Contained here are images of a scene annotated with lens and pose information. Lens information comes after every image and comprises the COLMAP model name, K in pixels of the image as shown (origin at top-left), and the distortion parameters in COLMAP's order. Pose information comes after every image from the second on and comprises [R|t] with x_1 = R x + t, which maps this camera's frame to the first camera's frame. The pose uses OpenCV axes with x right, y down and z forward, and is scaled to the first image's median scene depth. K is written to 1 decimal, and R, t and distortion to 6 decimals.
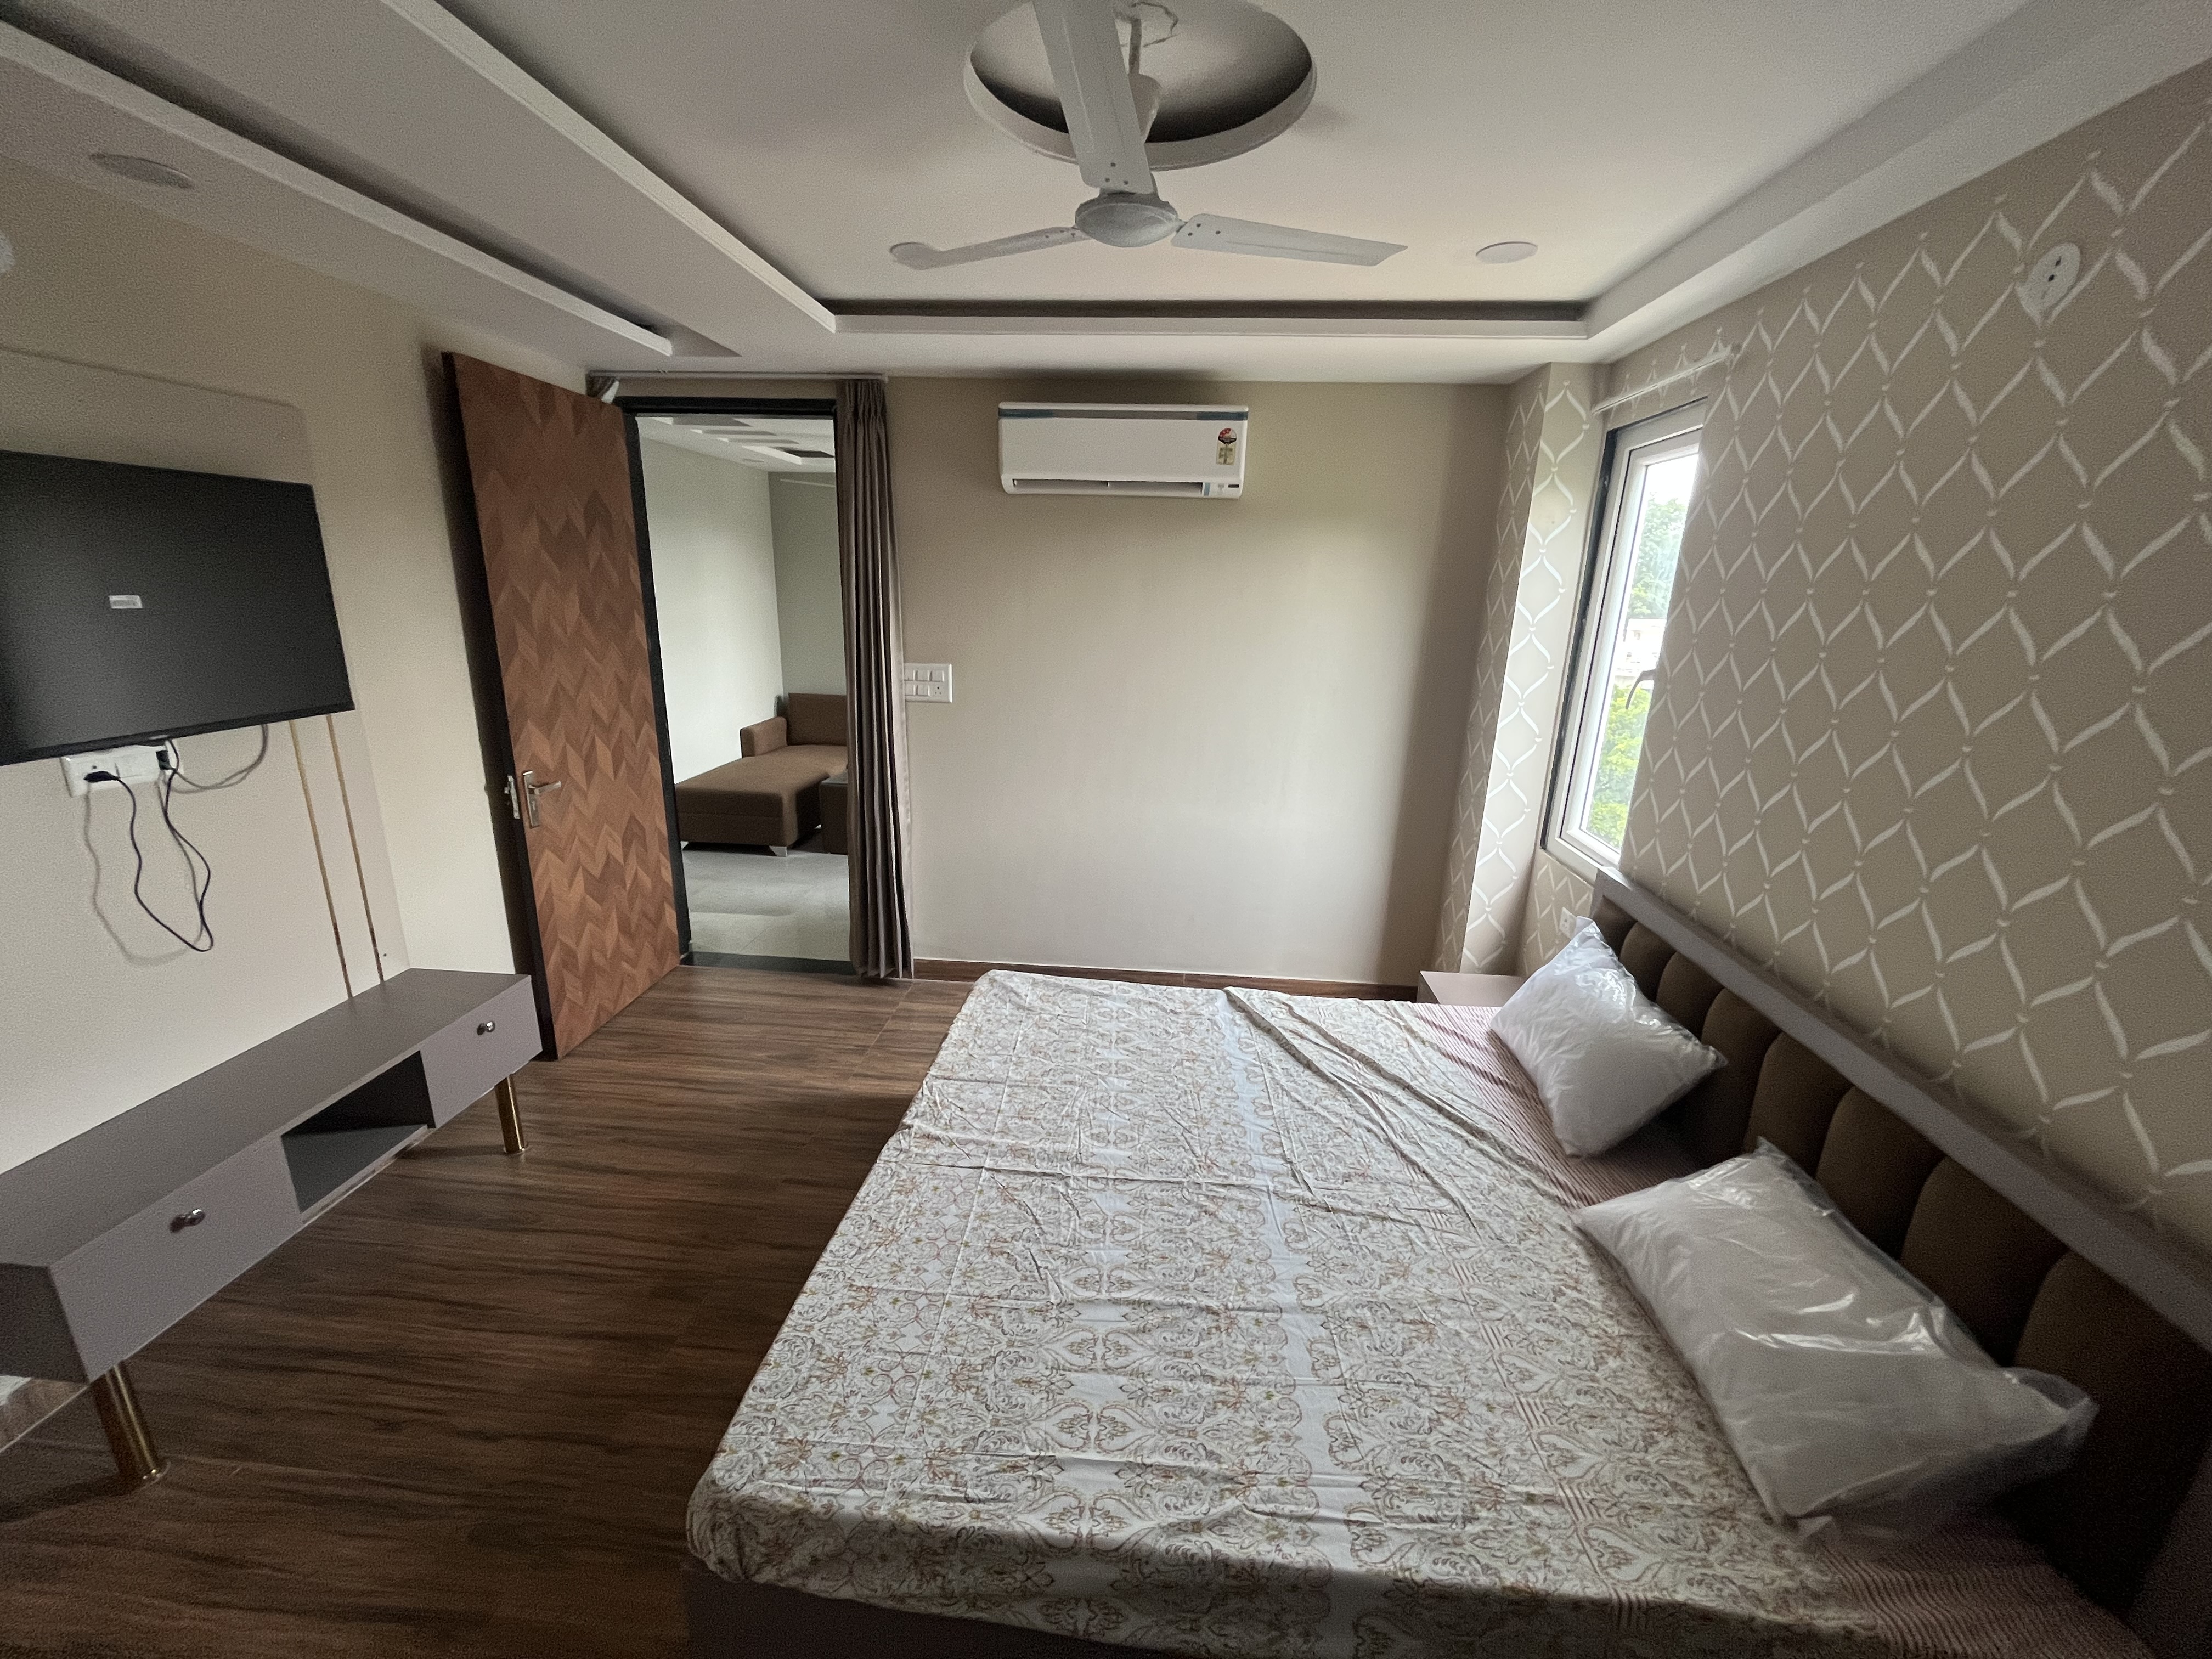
lens RADIAL K [[895.0, 0, 1105.5], [0, 895.0, 835.3], [0, 0, 1]] dist [-0.002241, -0.000126]
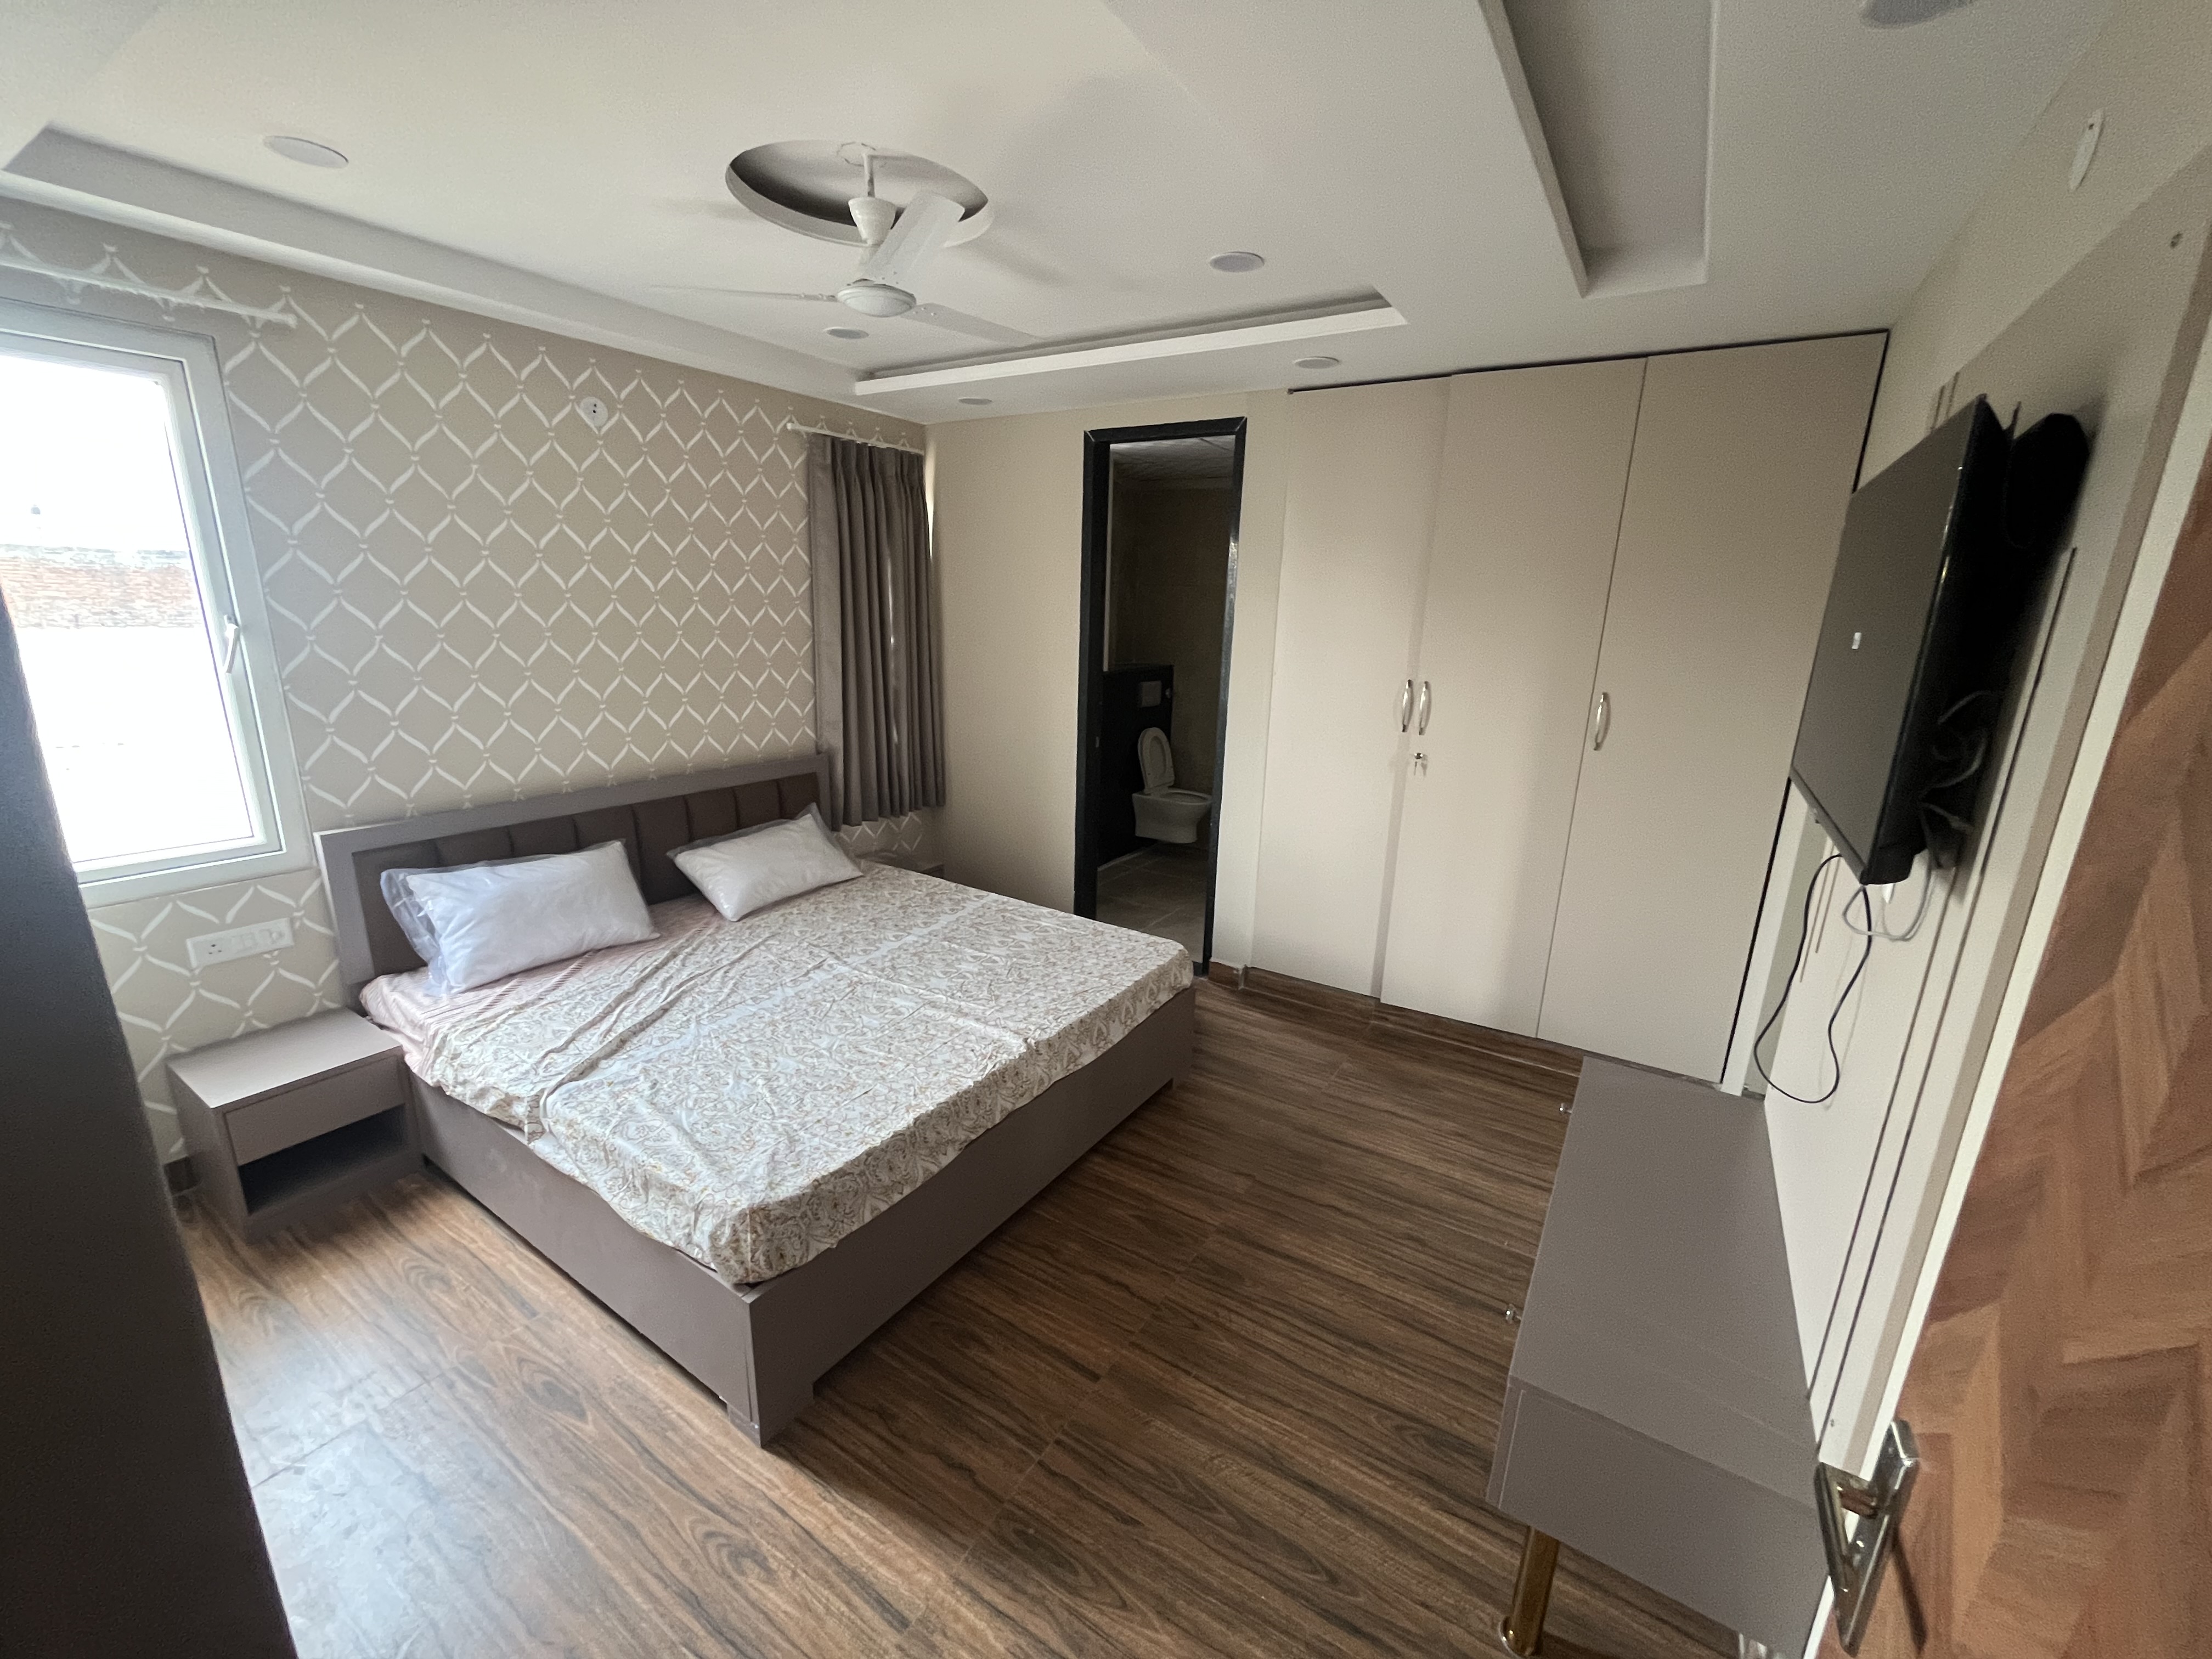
lens RADIAL K [[895.0, 0, 1108.9], [0, 895.0, 832.8], [0, 0, 1]] dist [-0.002241, -0.000126]
pose [[-0.883704, -0.167949, 0.436875, -0.720047], [0.075823, 0.869703, 0.487716, -0.435247], [-0.461863, 0.464122, -0.755826, 1.576046]]
